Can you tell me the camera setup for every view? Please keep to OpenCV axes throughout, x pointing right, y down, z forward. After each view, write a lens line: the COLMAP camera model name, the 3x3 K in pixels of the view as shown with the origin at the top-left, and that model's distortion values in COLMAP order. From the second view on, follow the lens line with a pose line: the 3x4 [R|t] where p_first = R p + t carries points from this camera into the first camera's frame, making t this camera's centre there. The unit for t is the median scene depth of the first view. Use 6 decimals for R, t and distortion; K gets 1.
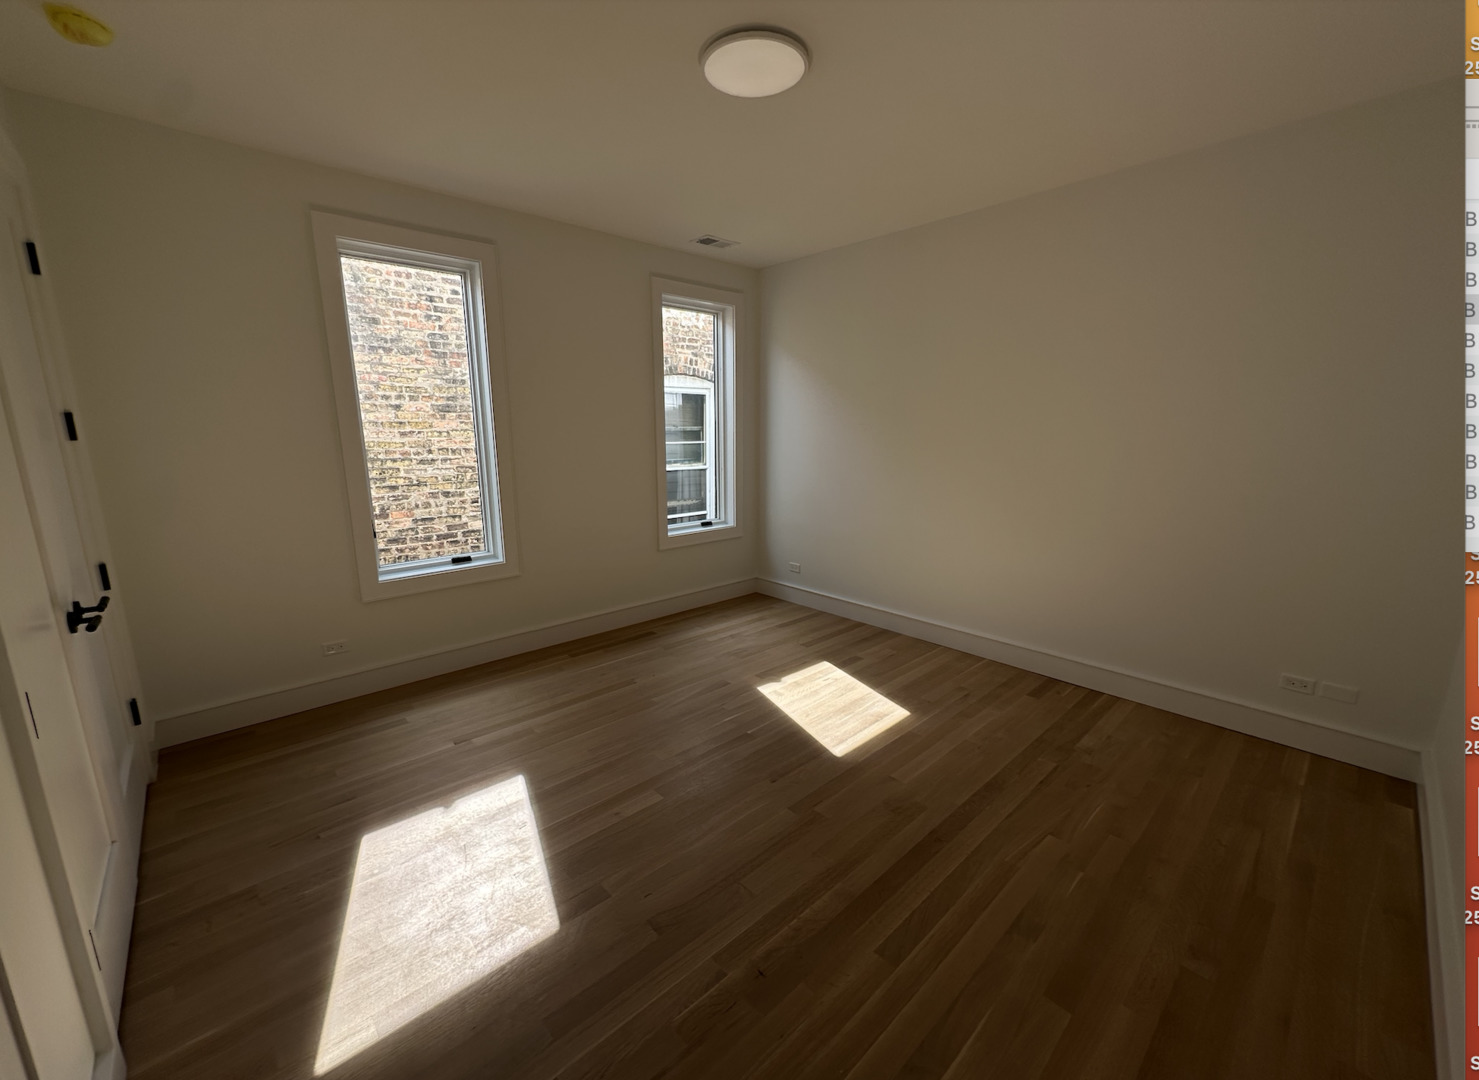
lens RADIAL K [[586.7, 0, 730.0], [0, 586.7, 548.7], [0, 0, 1]] dist [-0.000132, 0.000068]
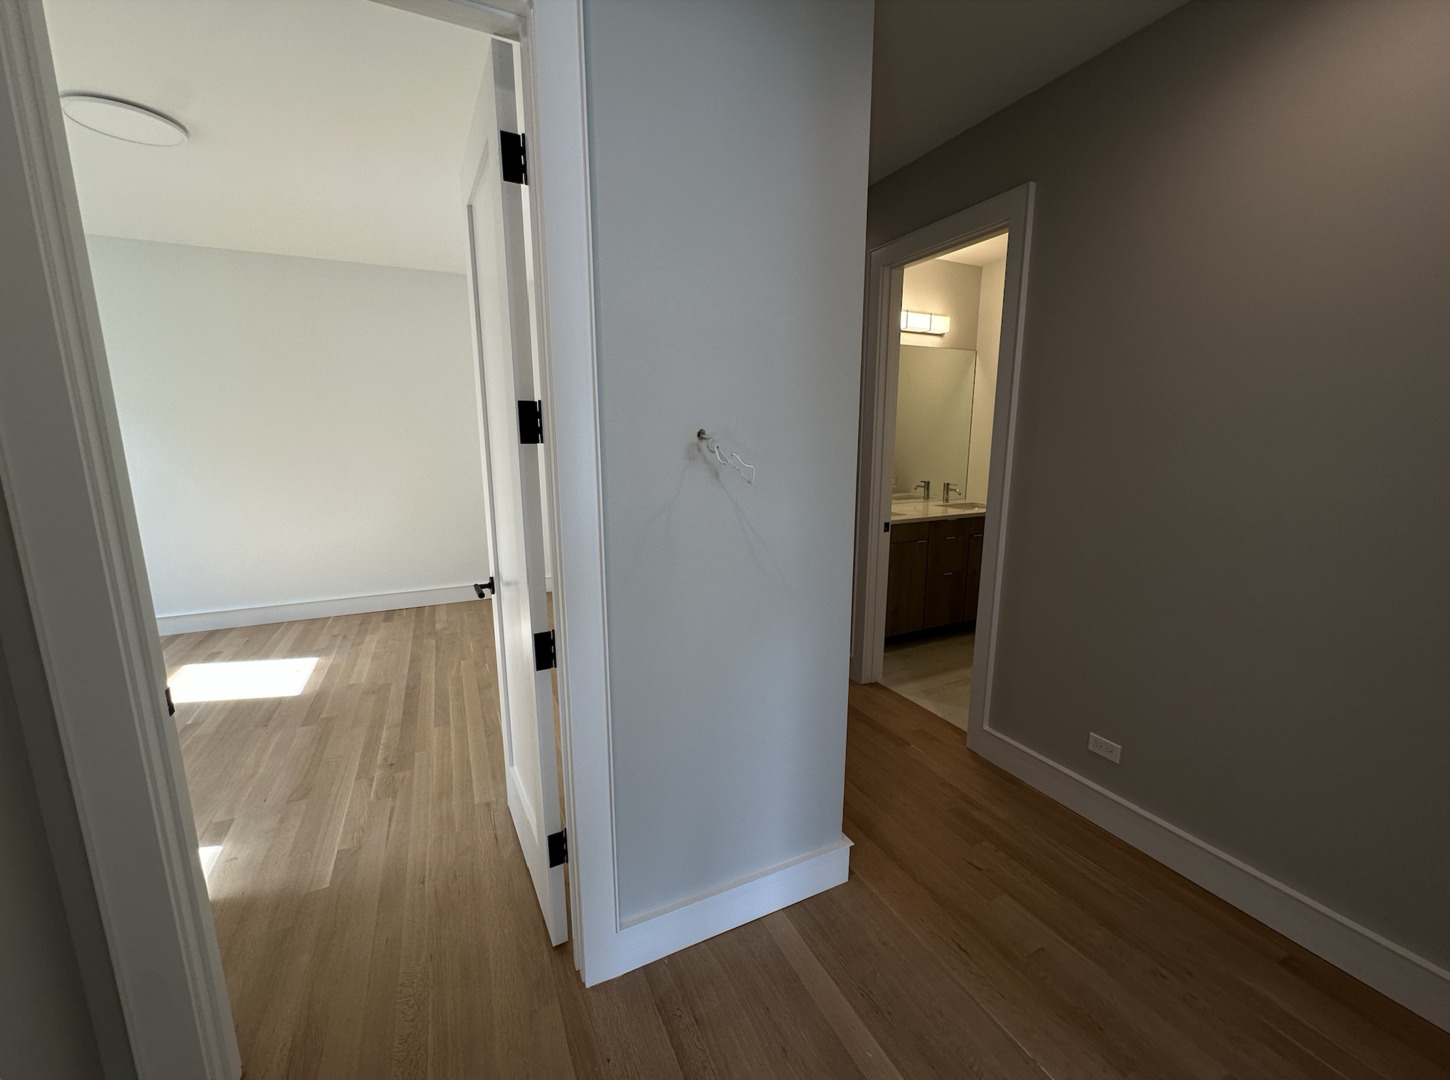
lens RADIAL K [[583.0, 0, 725.0], [0, 583.0, 540.0], [0, 0, 1]] dist [-0.001824, -0.000119]
pose [[0.278496, -0.167018, 0.945804, -0.604443], [0.198951, 0.973436, 0.113316, 0.070054], [-0.939605, 0.156611, 0.304326, -0.240785]]
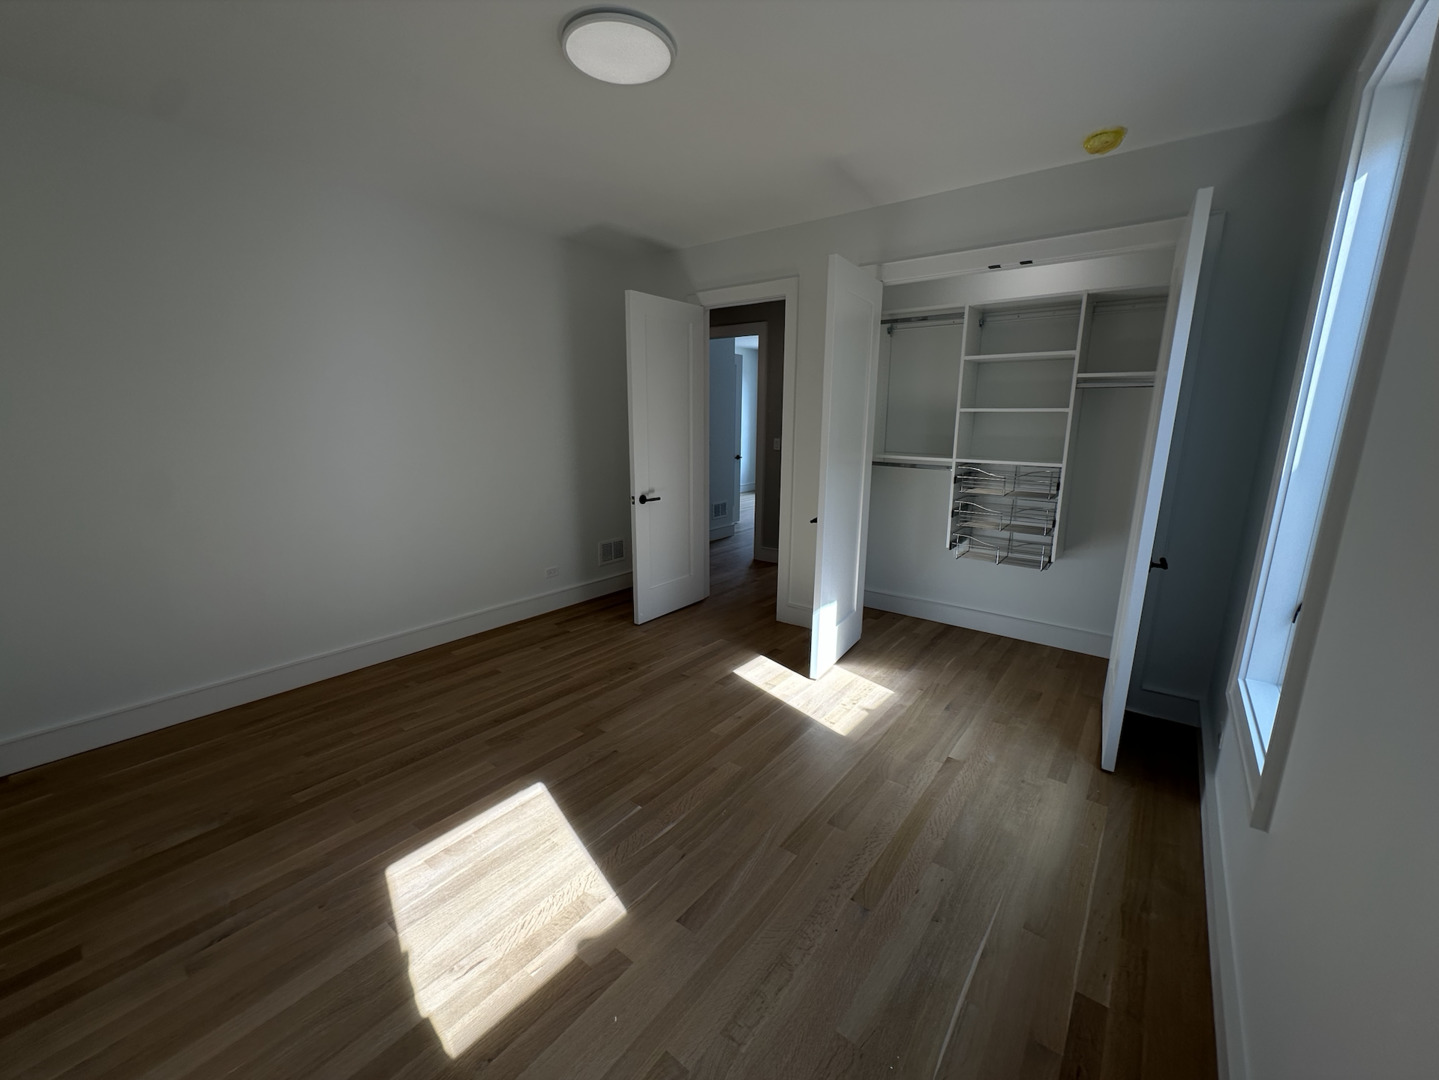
lens RADIAL K [[578.6, 0, 719.5], [0, 578.6, 540.0], [0, 0, 1]] dist [-0.001824, -0.000119]
pose [[-0.983693, 0.027017, -0.177816, 0.052878], [-0.048922, 0.911184, 0.409084, -0.334869], [0.173075, 0.411112, -0.895004, 1.536146]]
